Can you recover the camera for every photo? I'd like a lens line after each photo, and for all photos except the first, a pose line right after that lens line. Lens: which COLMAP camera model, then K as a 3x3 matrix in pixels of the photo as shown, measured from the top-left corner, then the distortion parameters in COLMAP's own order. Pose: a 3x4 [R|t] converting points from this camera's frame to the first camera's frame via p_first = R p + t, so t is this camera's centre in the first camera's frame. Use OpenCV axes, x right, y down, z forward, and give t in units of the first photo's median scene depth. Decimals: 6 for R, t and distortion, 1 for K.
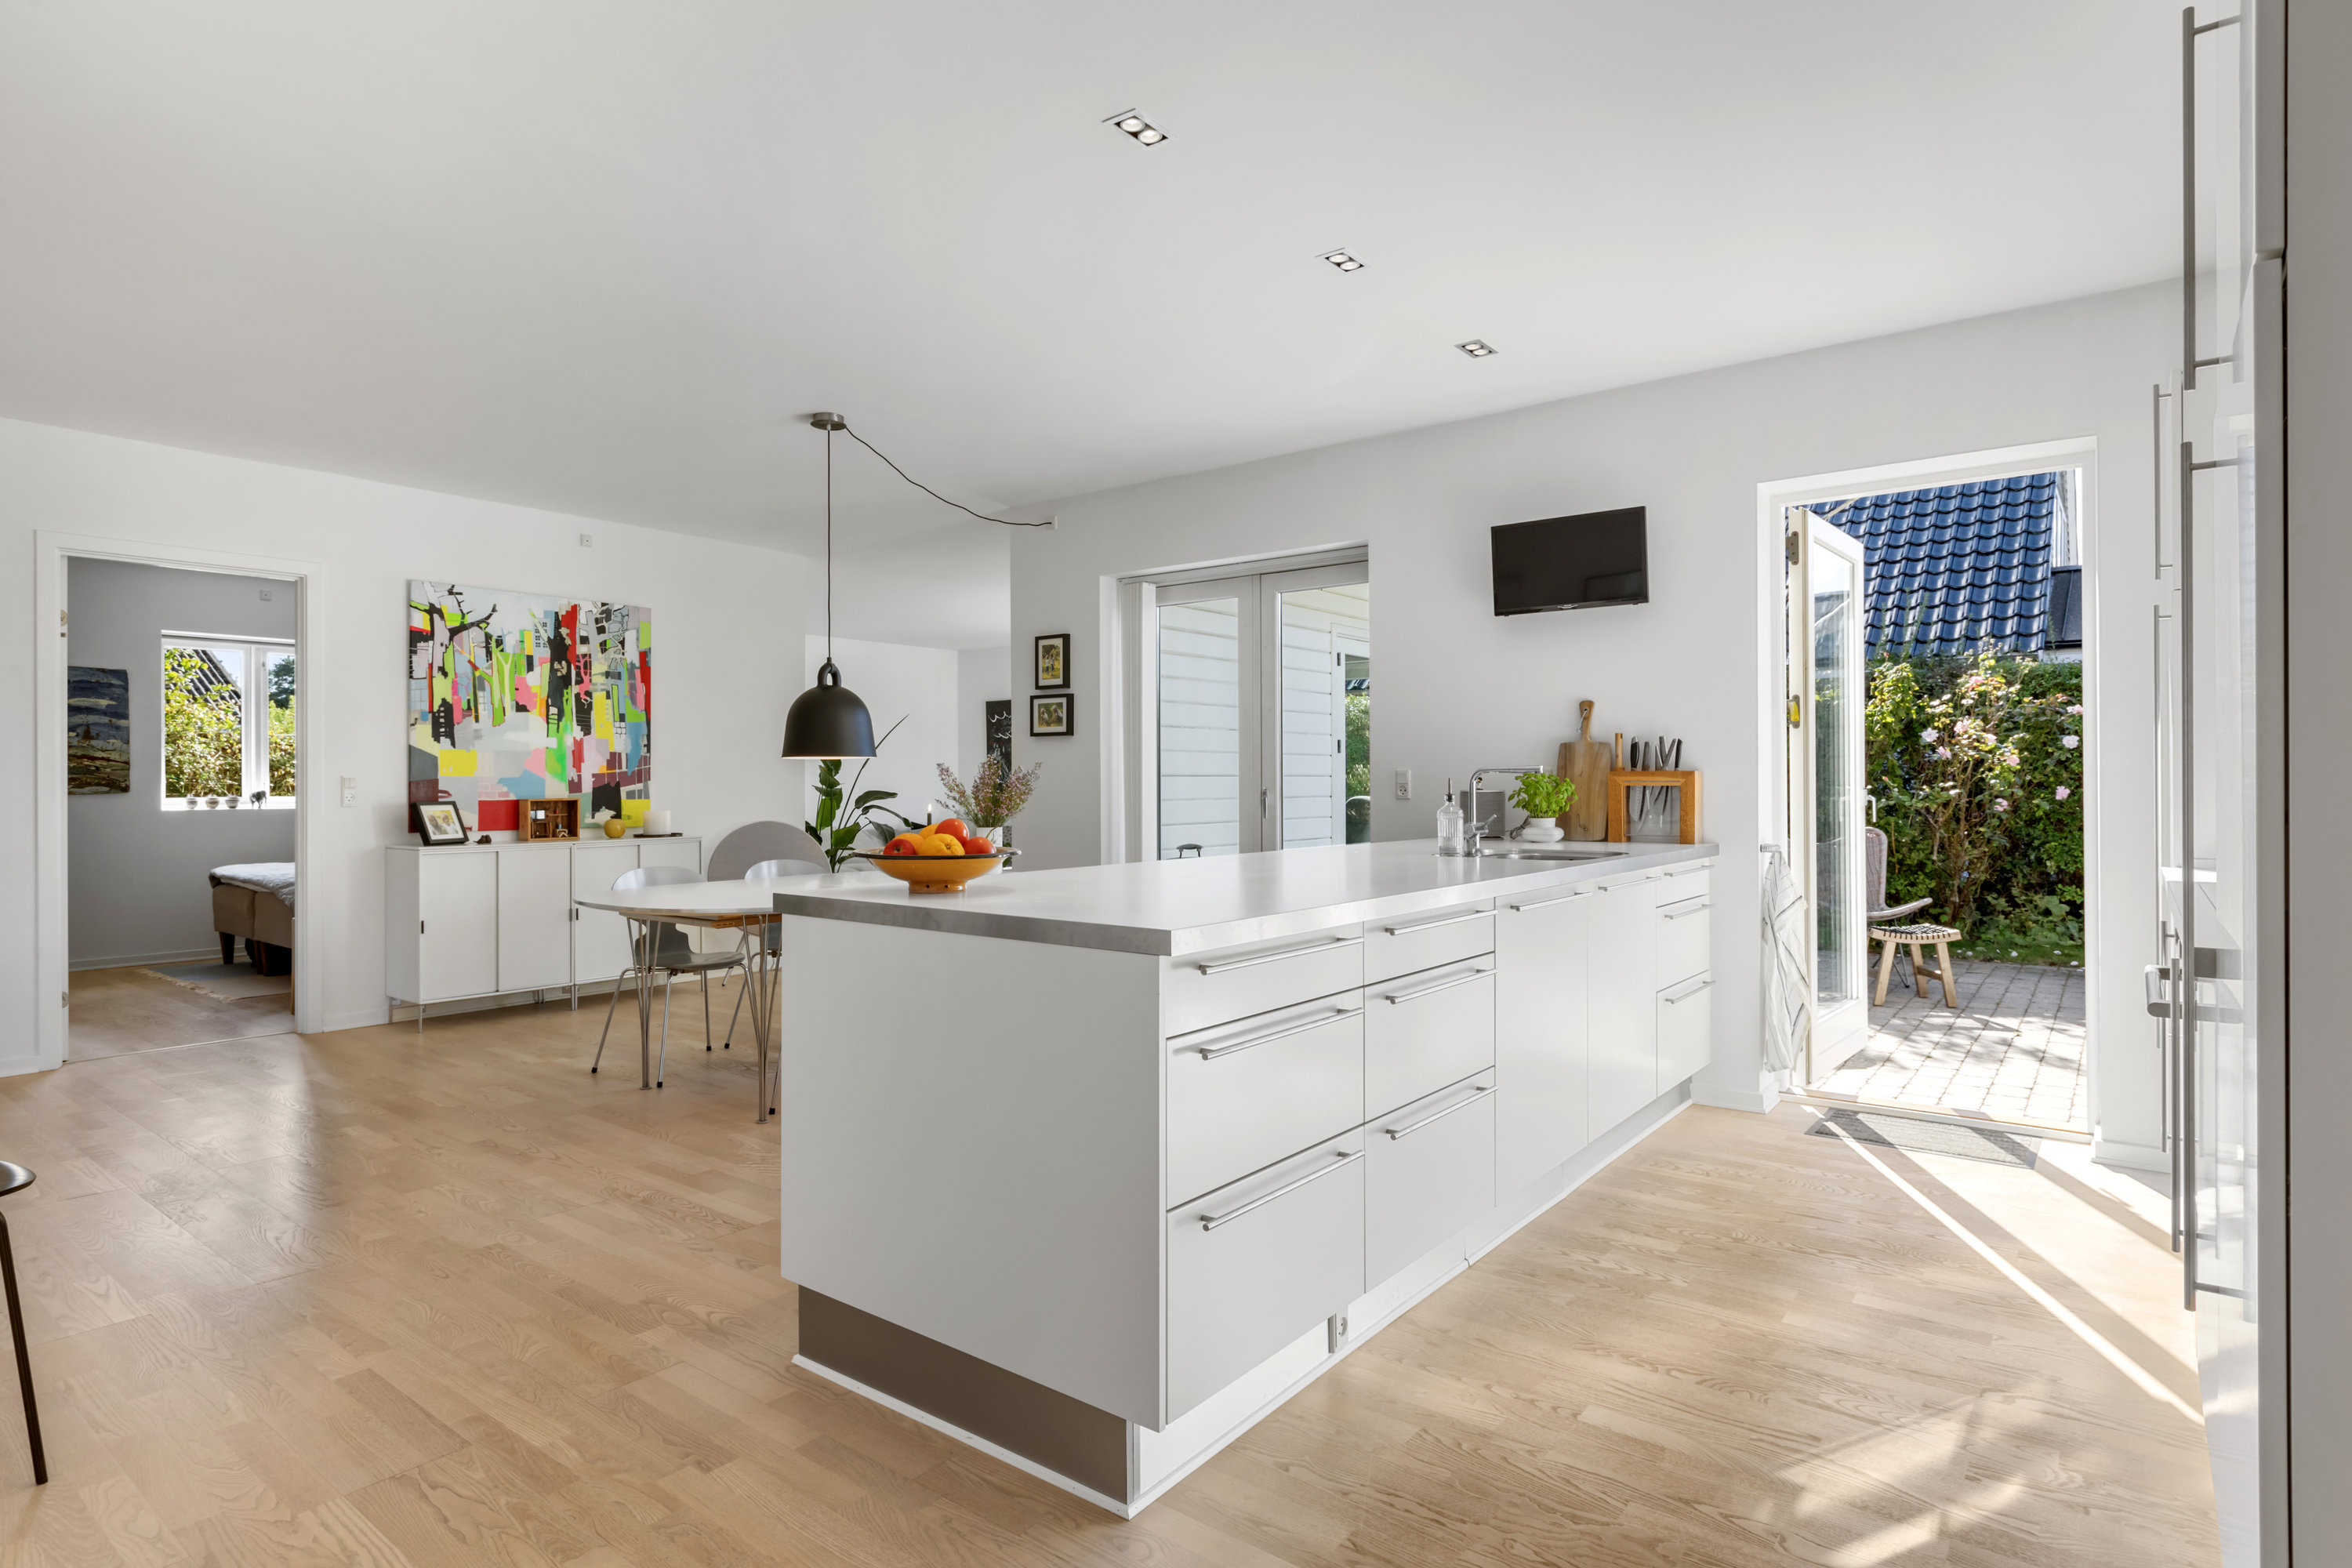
lens RADIAL K [[1222.7, 0, 1177.0], [0, 1222.7, 783.1], [0, 0, 1]] dist [-0.001235, -0.001466]
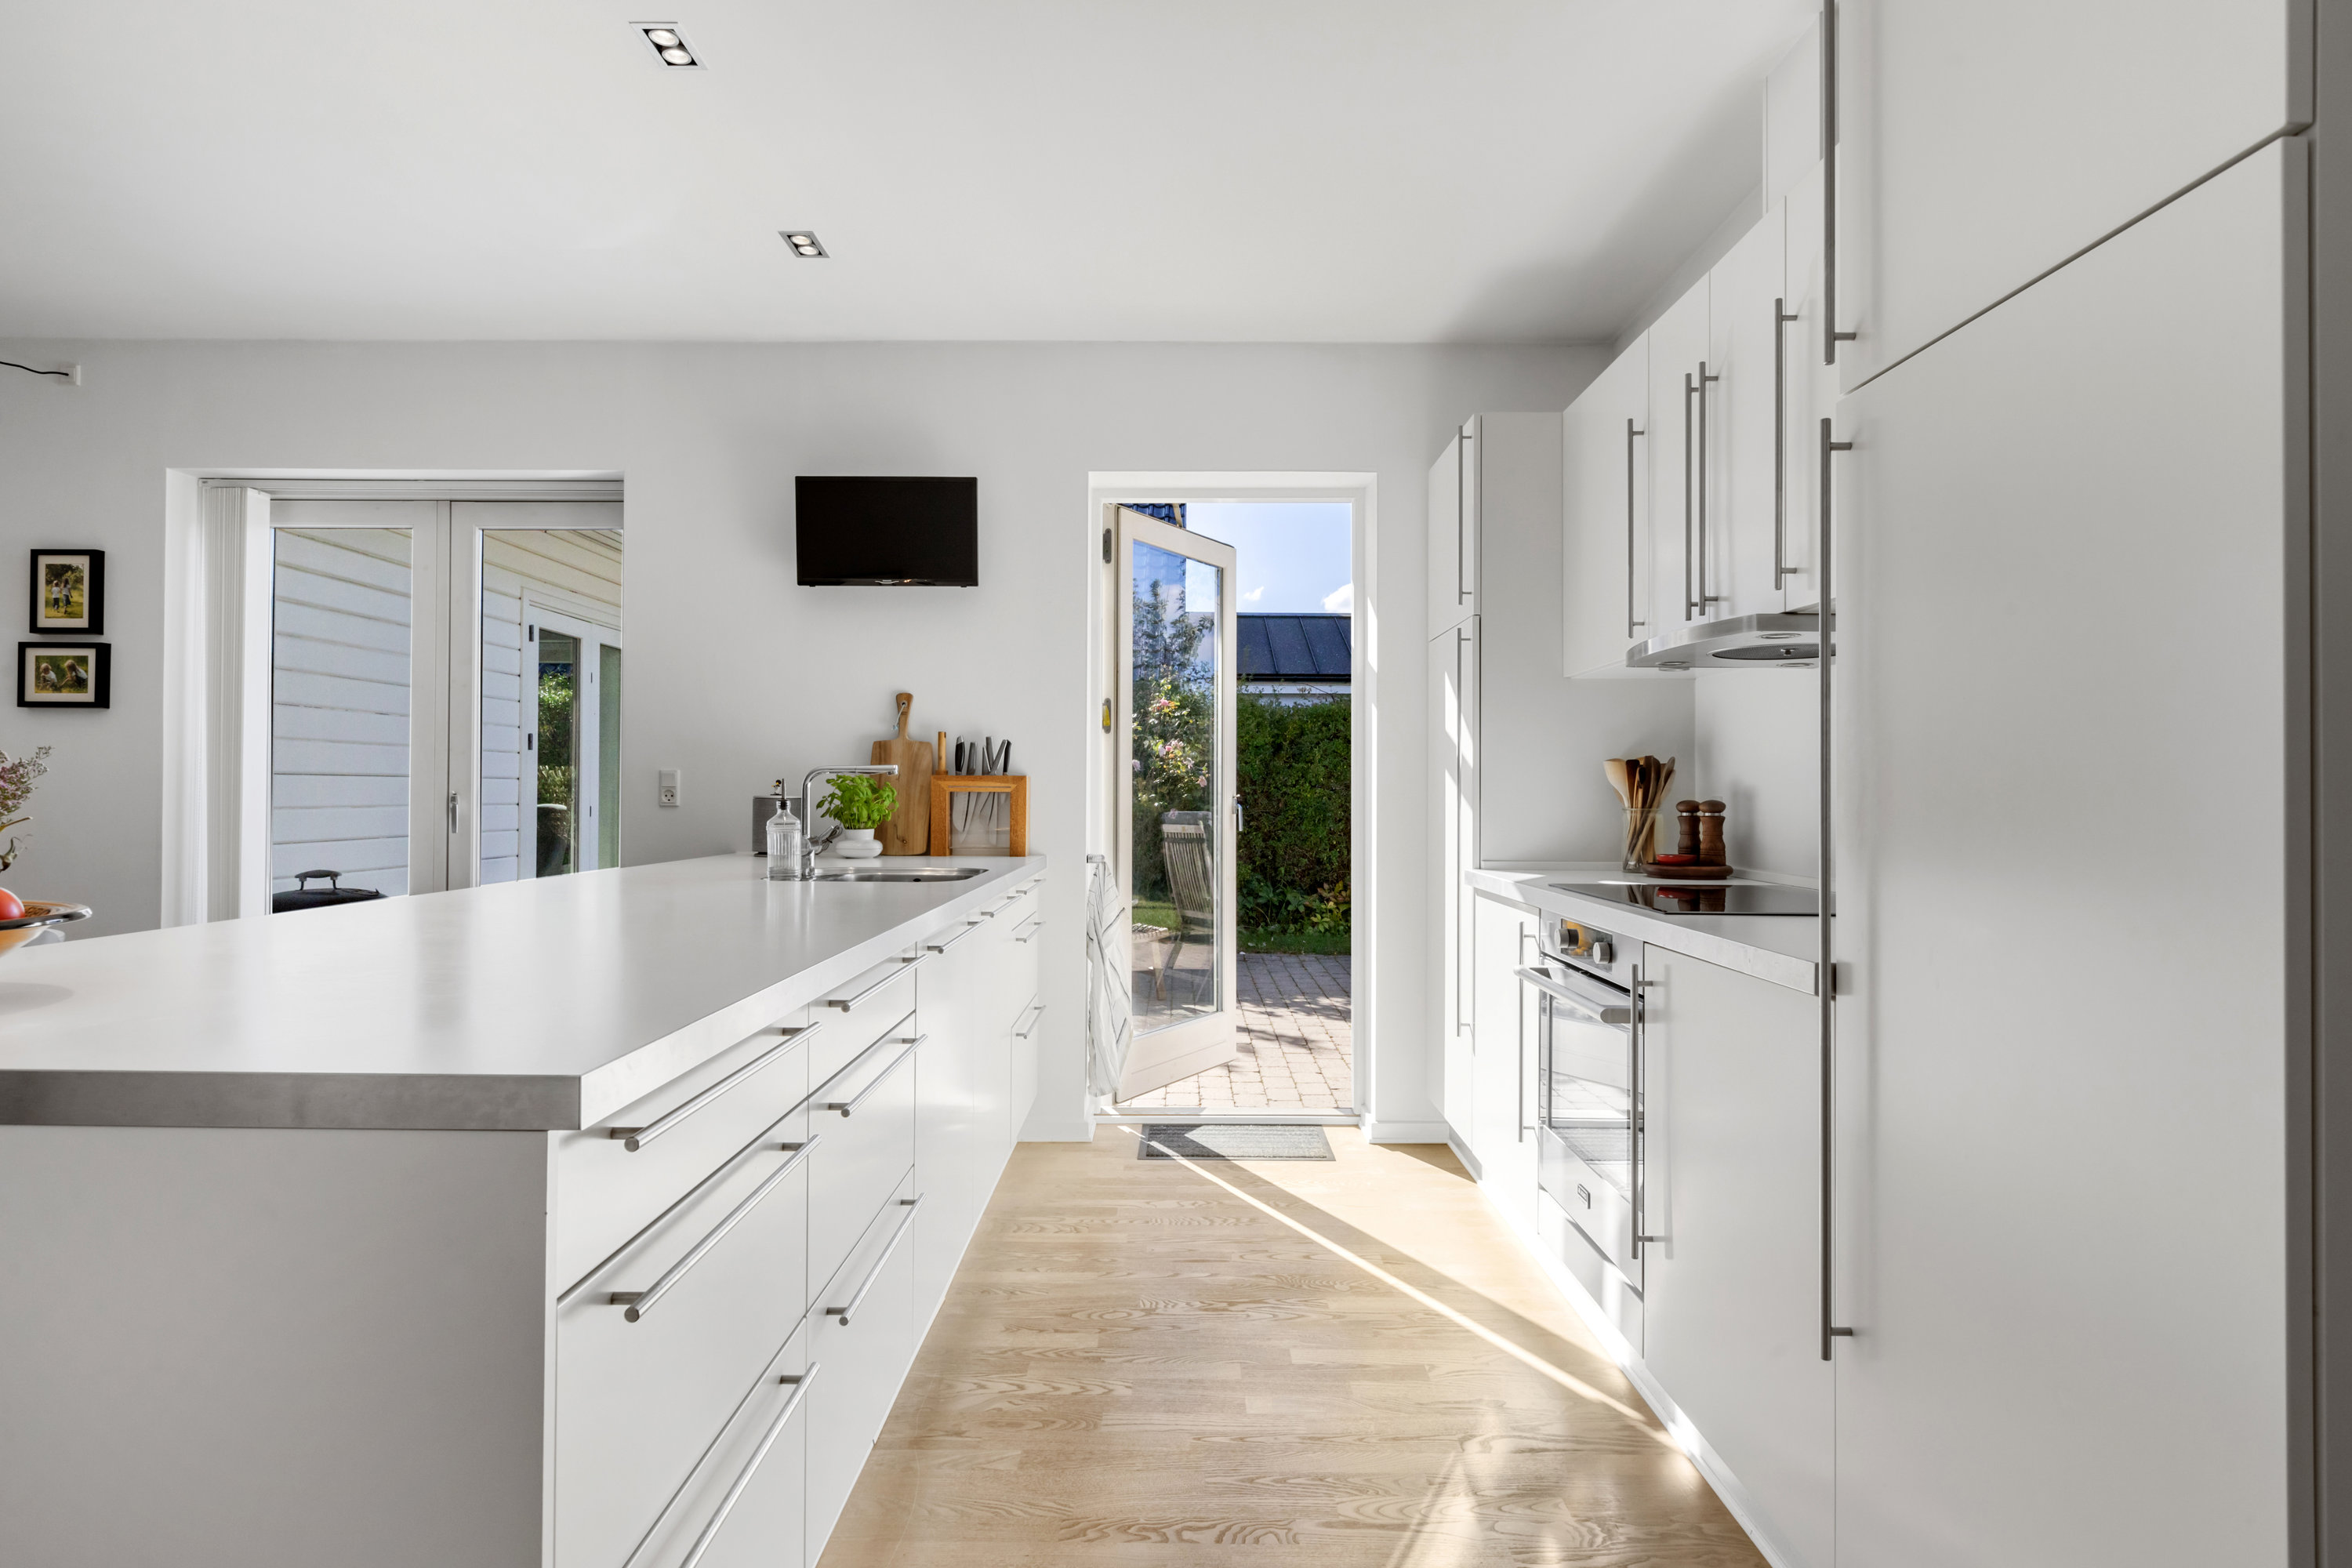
lens RADIAL K [[1222.7, 0, 1159.3], [0, 1222.7, 784.7], [0, 0, 1]] dist [-0.001235, -0.001466]
pose [[0.794349, 0.012787, 0.607328, -0.036637], [-0.008585, 0.999915, -0.009824, 0.003288], [-0.607402, 0.002589, 0.794391, 0.156624]]
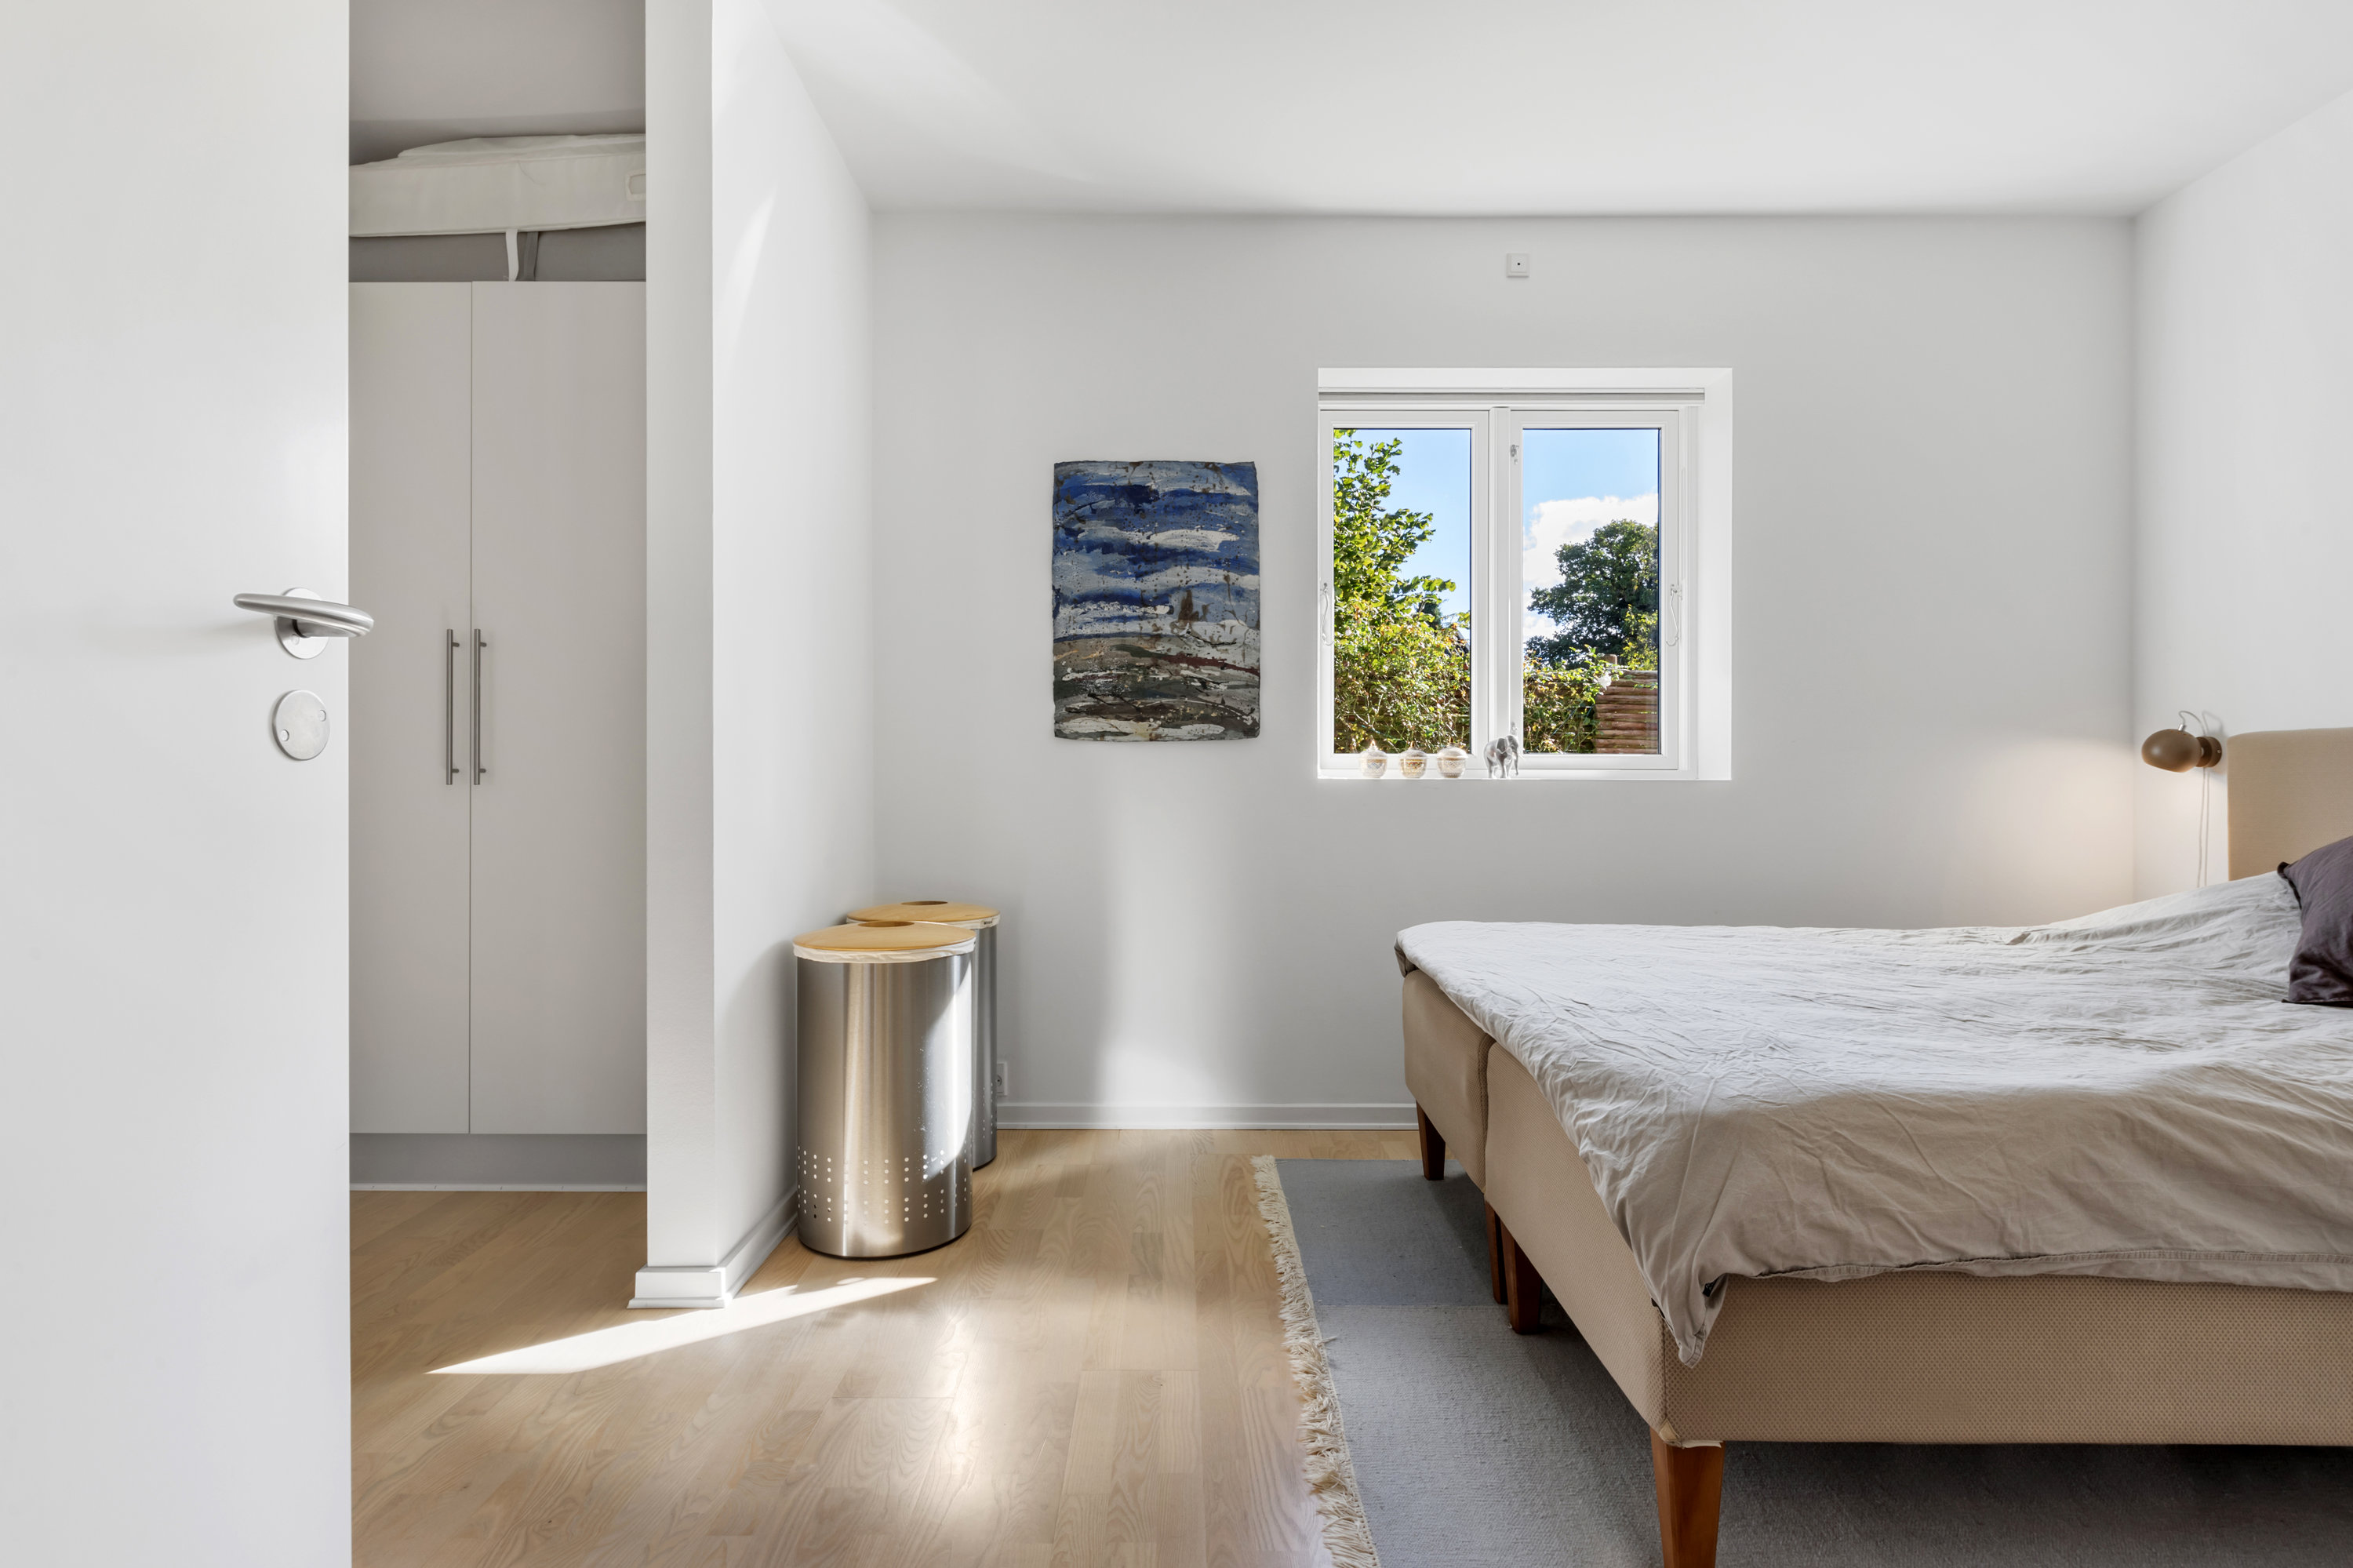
lens RADIAL K [[1203.6, 0, 1174.9], [0, 1203.6, 783.8], [0, 0, 1]] dist [0.006500, 0.000771]
pose [[0.610078, 0.004228, -0.792330, -0.711100], [-0.002806, 0.999991, 0.003175, 0.030849], [0.792336, 0.000286, 0.610084, 0.950738]]
